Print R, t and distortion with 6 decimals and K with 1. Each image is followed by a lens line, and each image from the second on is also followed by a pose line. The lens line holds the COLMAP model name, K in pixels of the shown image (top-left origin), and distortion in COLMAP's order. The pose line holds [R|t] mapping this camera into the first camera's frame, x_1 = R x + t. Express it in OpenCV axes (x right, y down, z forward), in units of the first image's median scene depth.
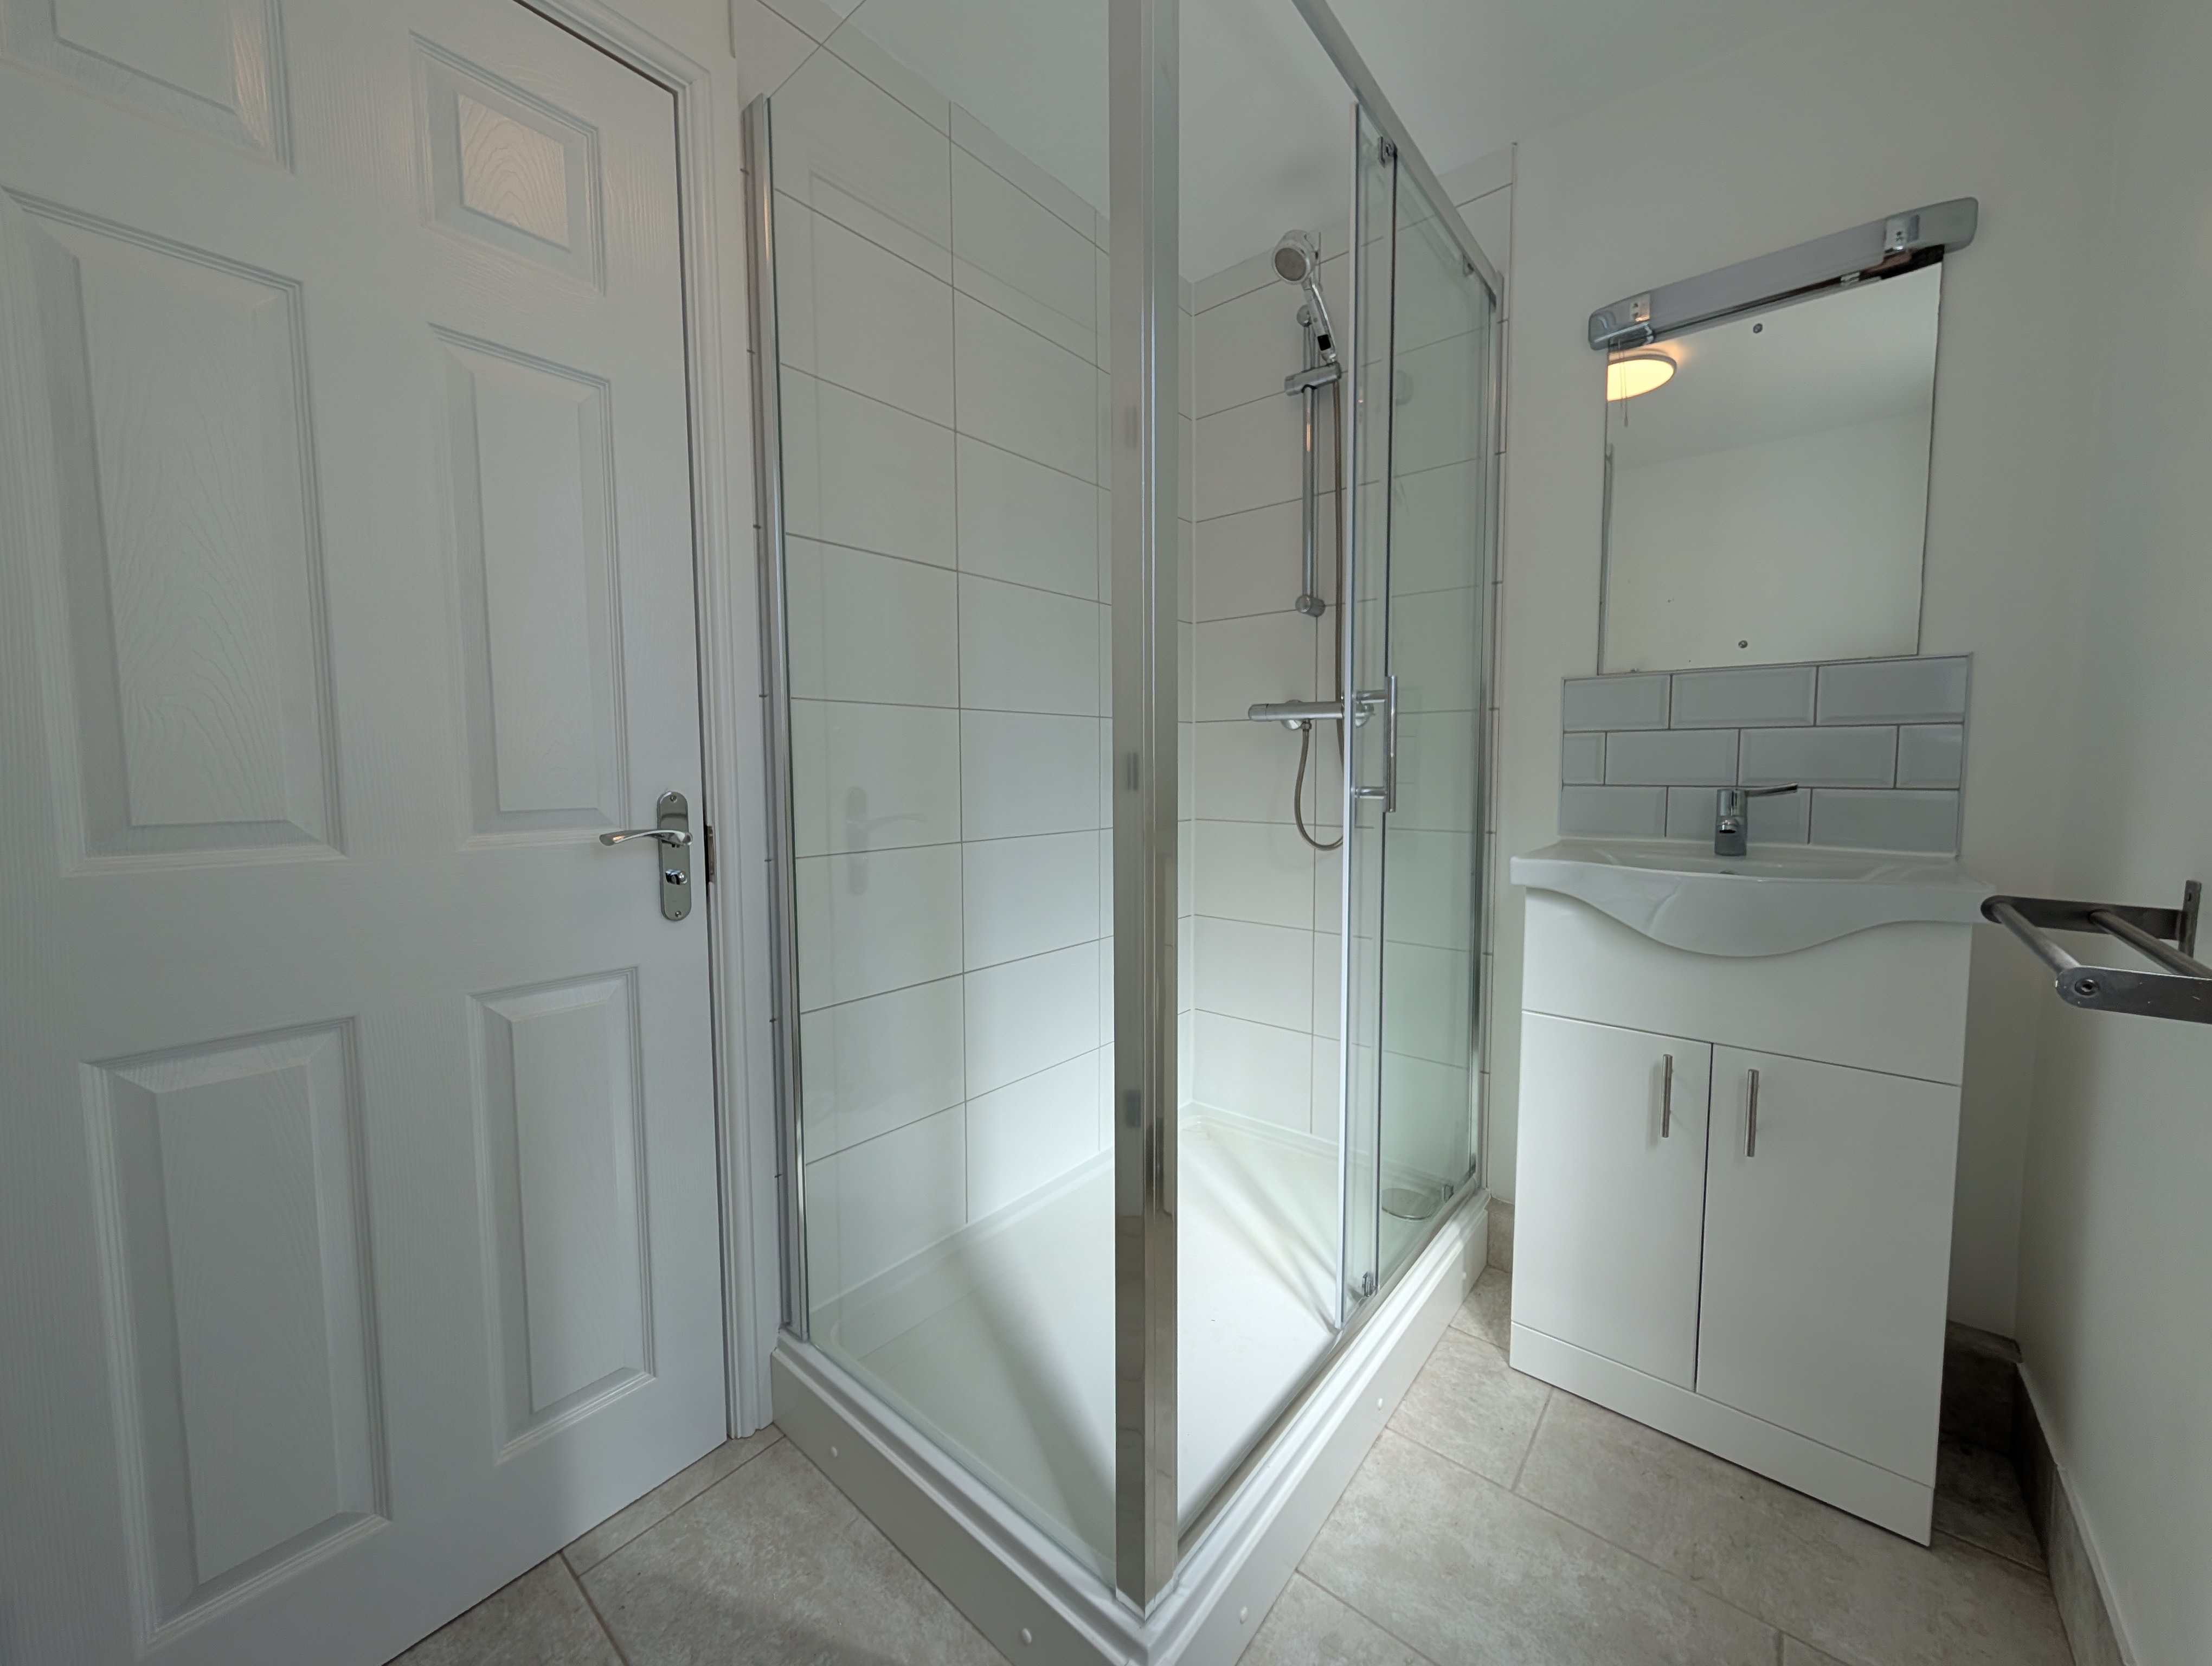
lens RADIAL K [[842.8, 0, 1100.5], [0, 842.8, 824.4], [0, 0, 1]] dist [0.000242, 0.000085]
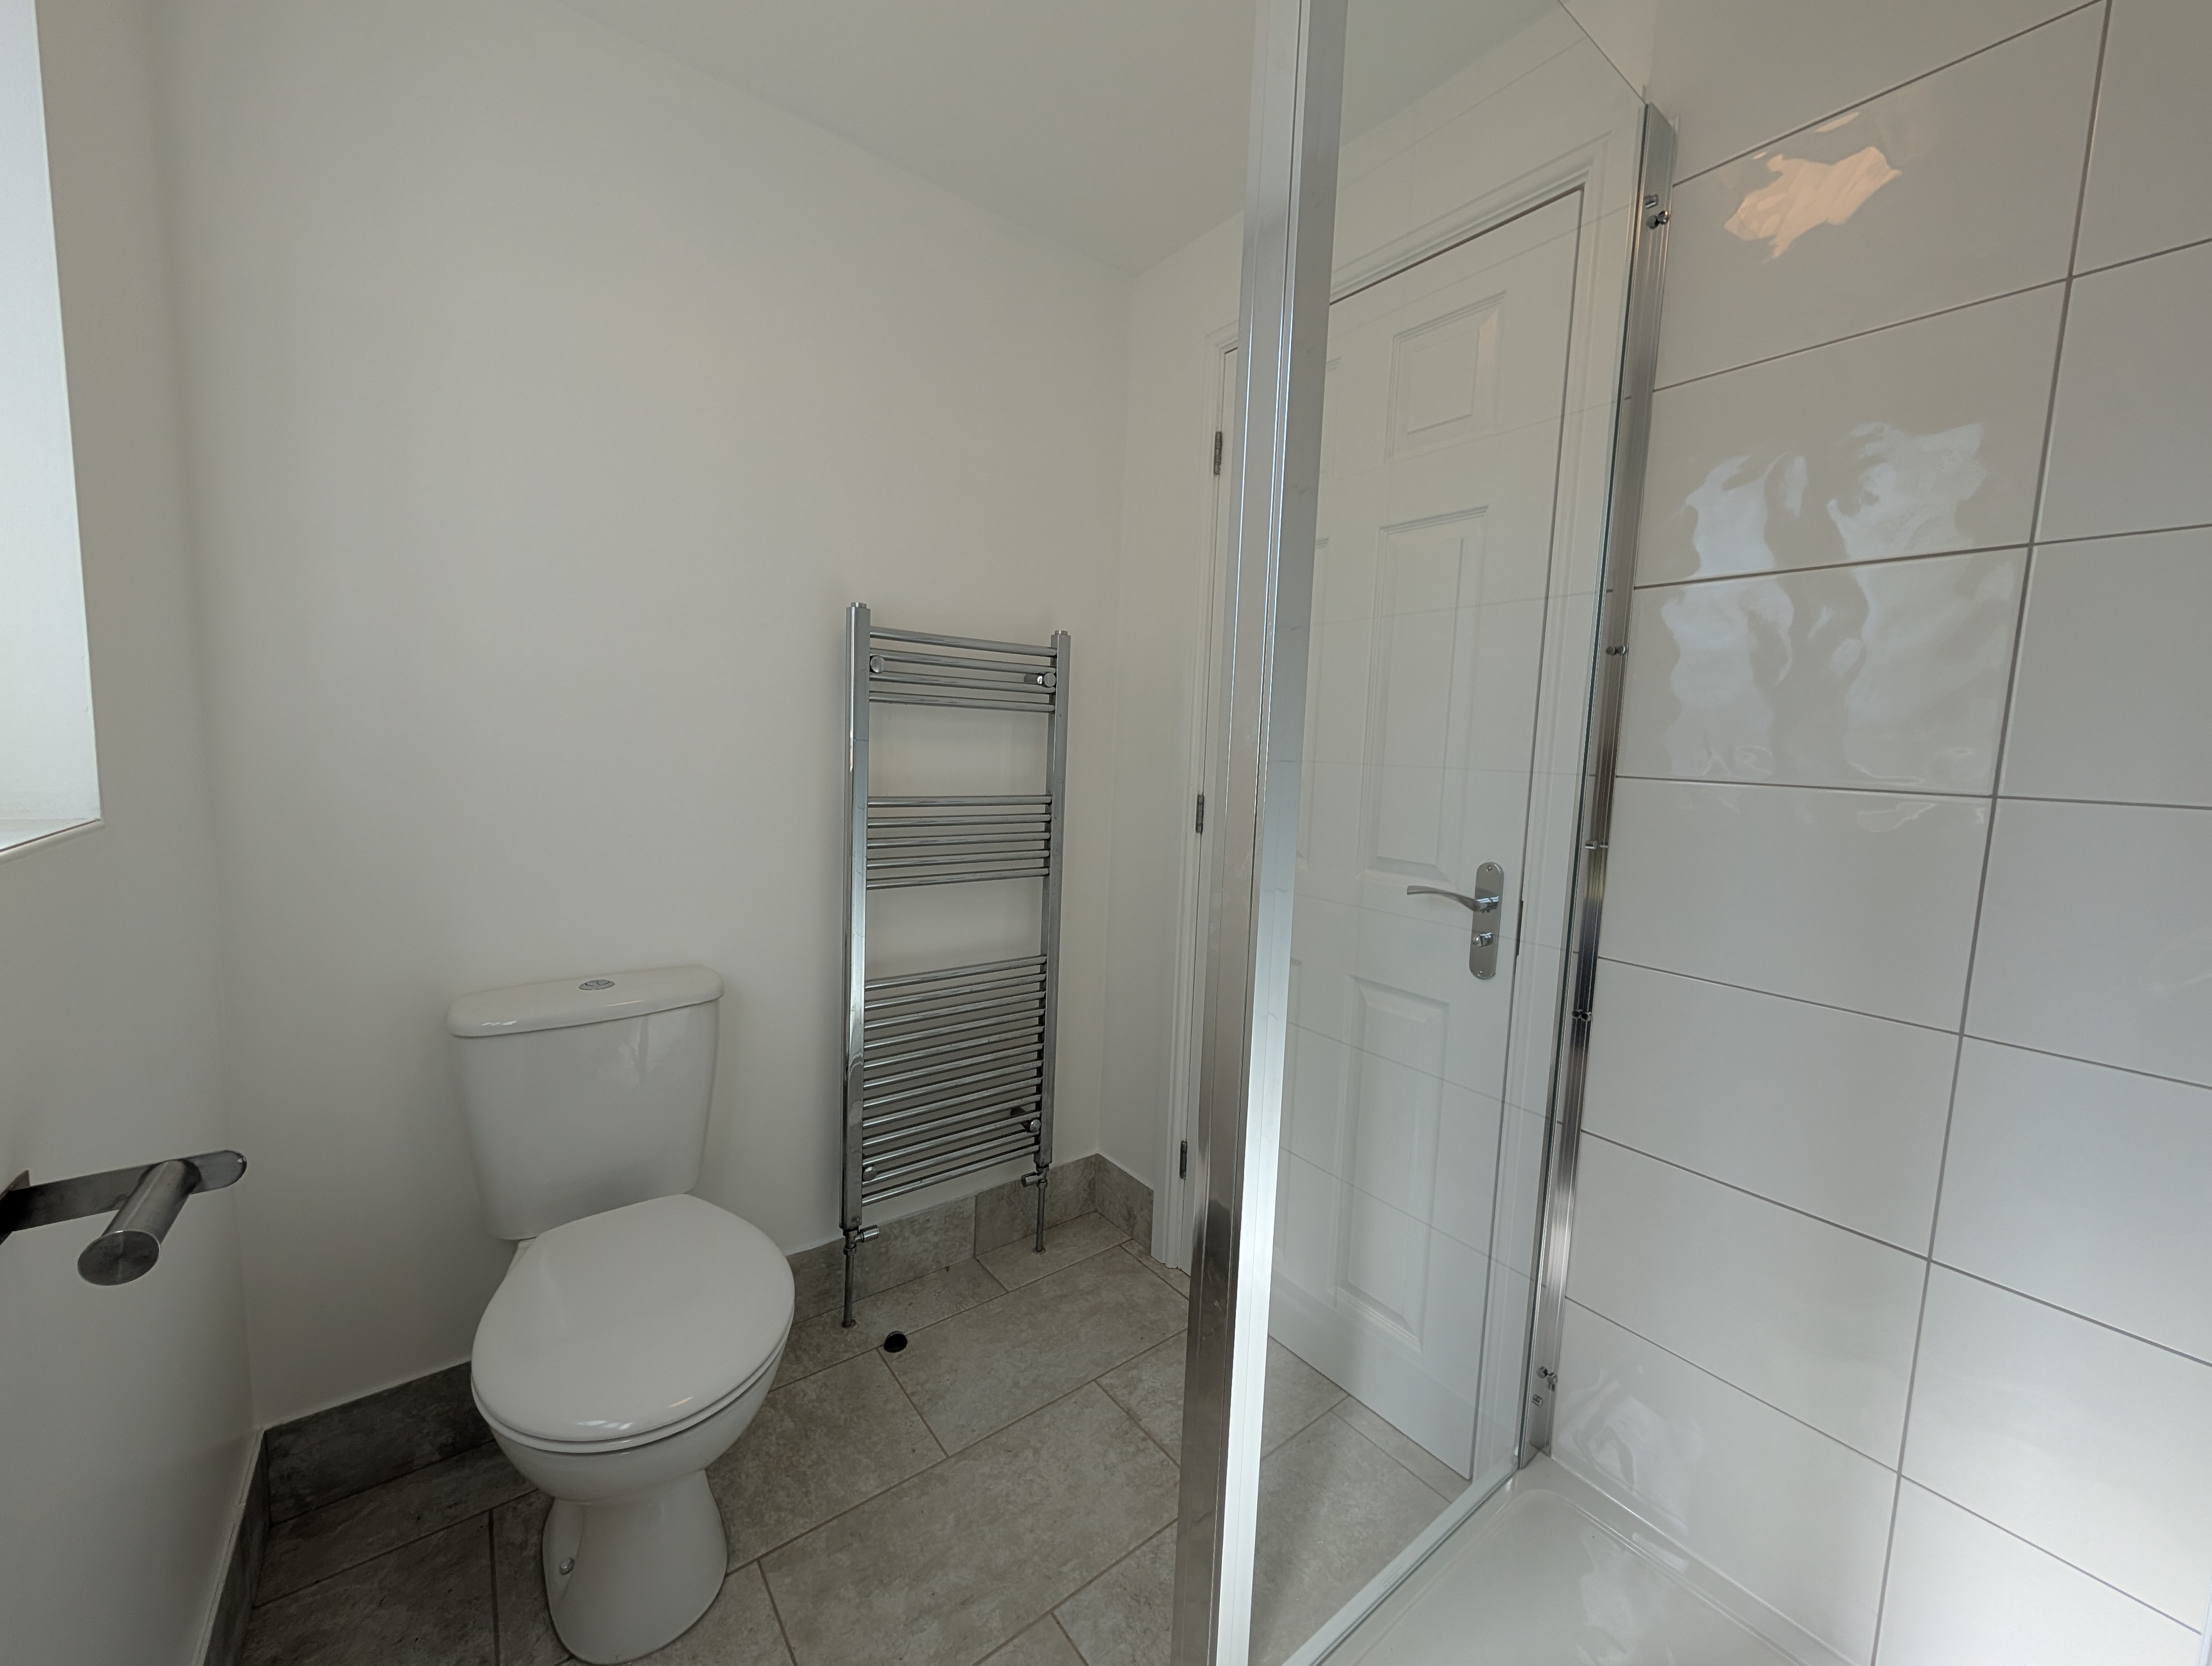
lens RADIAL K [[842.8, 0, 1100.5], [0, 842.8, 824.4], [0, 0, 1]] dist [0.000242, 0.000085]
pose [[-0.217487, 0.092866, -0.971635, 0.679759], [-0.112735, 0.986411, 0.119513, -0.166477], [0.969531, 0.135530, -0.204062, 0.750983]]
